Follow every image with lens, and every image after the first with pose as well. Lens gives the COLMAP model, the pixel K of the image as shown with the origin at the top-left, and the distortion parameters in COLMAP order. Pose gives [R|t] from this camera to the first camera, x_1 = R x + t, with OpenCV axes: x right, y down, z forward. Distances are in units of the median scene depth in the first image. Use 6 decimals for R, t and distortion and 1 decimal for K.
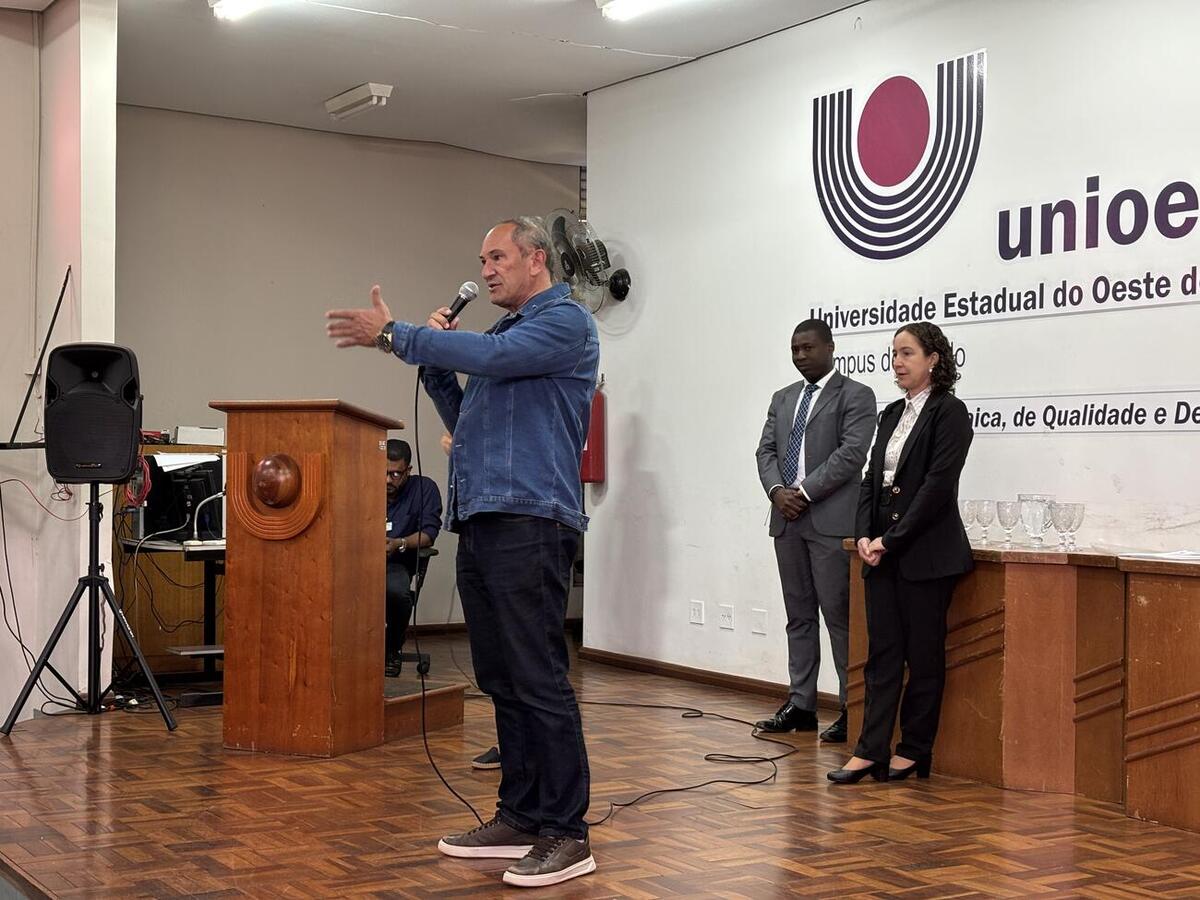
lens RADIAL K [[1819.6, 0, 600.0], [0, 1819.6, 450.0], [0, 0, 1]] dist [0.234811, -0.948646]
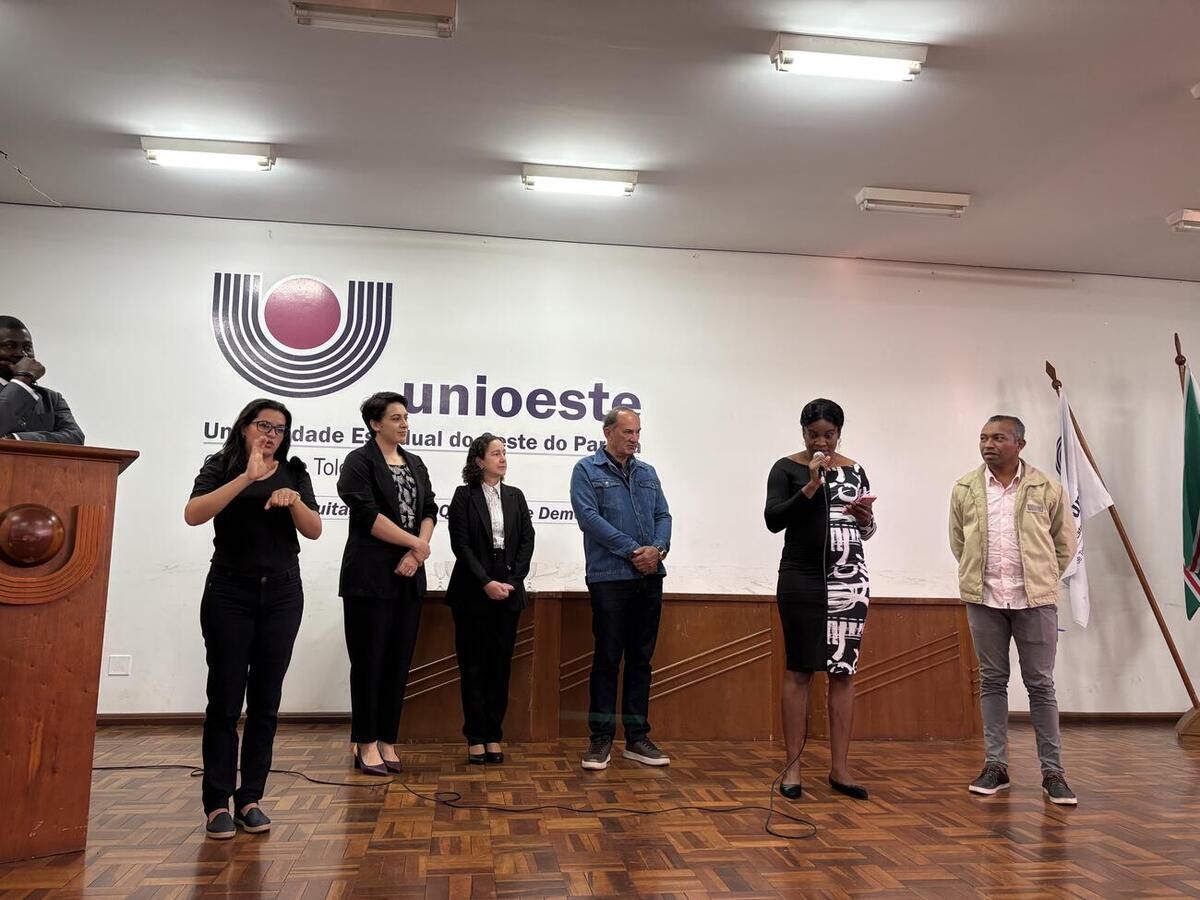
lens RADIAL K [[901.4, 0, 596.5], [0, 901.4, 448.0], [0, 0, 1]] dist [0.097453, -0.097096]
pose [[0.386788, 0.121496, 0.914130, -0.465899], [-0.017695, 0.992078, -0.124369, 0.024810], [-0.921999, 0.031929, 0.385874, 0.569933]]
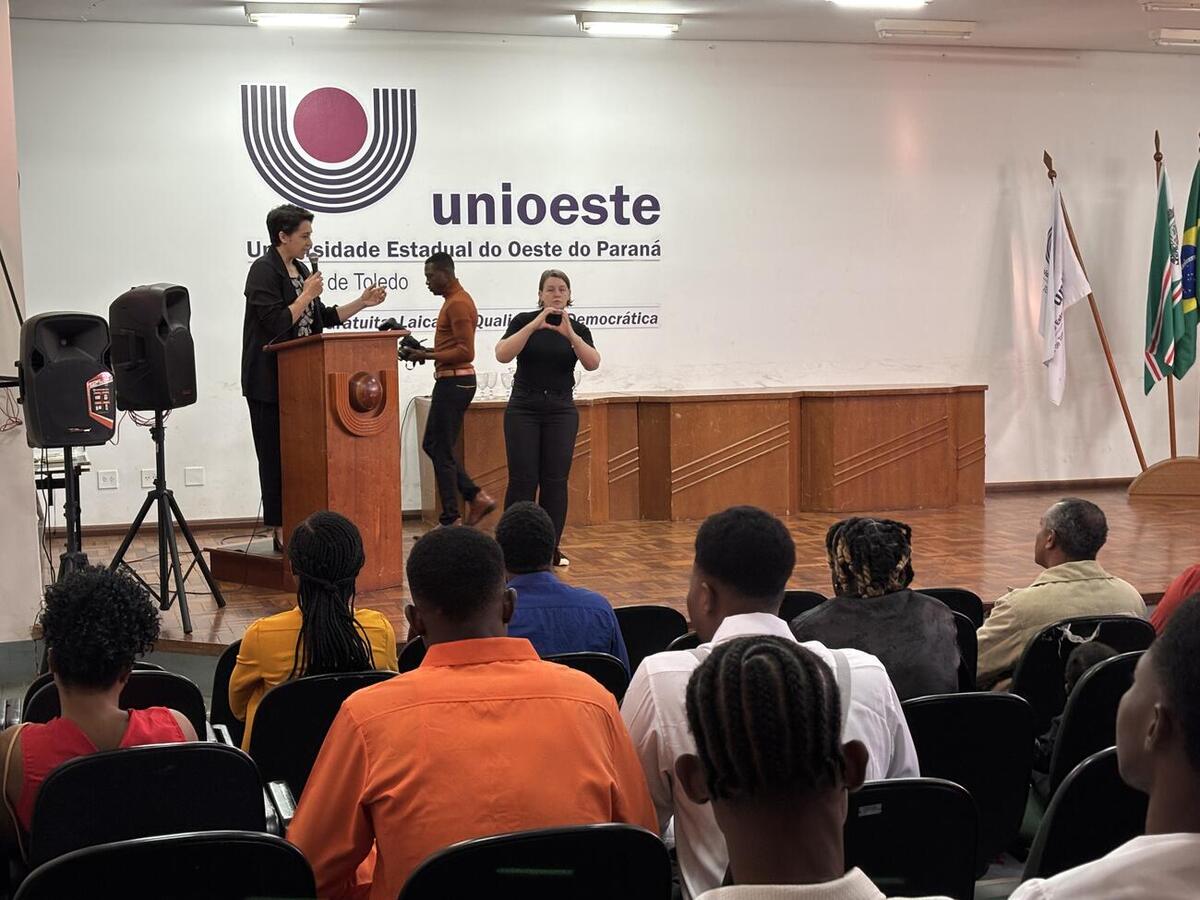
lens RADIAL K [[1819.6, 0, 600.0], [0, 1819.6, 450.0], [0, 0, 1]] dist [0.234811, -0.948646]
pose [[0.227688, -0.106405, 0.967903, -1.410465], [0.004831, 0.994123, 0.108151, -0.083559], [-0.973722, -0.019949, 0.226864, 0.516186]]
